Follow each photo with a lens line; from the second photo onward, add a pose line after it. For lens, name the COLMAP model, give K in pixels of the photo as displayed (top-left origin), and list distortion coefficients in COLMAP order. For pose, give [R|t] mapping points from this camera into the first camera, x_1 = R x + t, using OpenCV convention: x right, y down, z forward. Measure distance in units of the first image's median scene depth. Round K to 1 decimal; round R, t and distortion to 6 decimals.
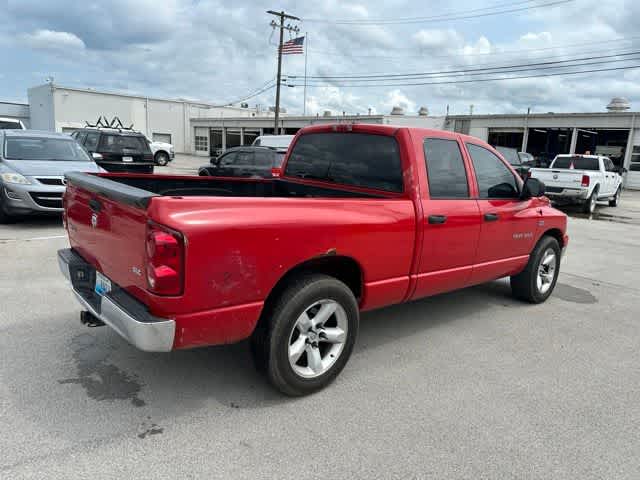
lens RADIAL K [[462.8, 0, 320.0], [0, 462.8, 240.0], [0, 0, 1]] dist [0.033571, -0.037356]
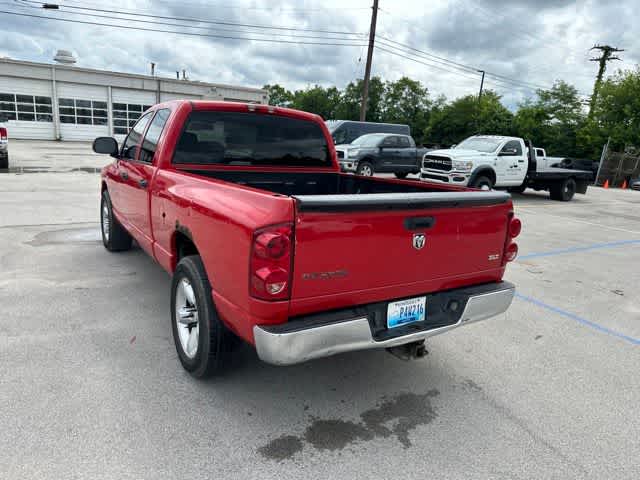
lens RADIAL K [[462.8, 0, 320.0], [0, 462.8, 240.0], [0, 0, 1]] dist [0.033571, -0.037356]
pose [[0.142166, -0.271790, 0.951798, -0.535864], [0.145831, 0.956823, 0.251442, -0.115848], [-0.979041, 0.103055, 0.175663, 0.411882]]
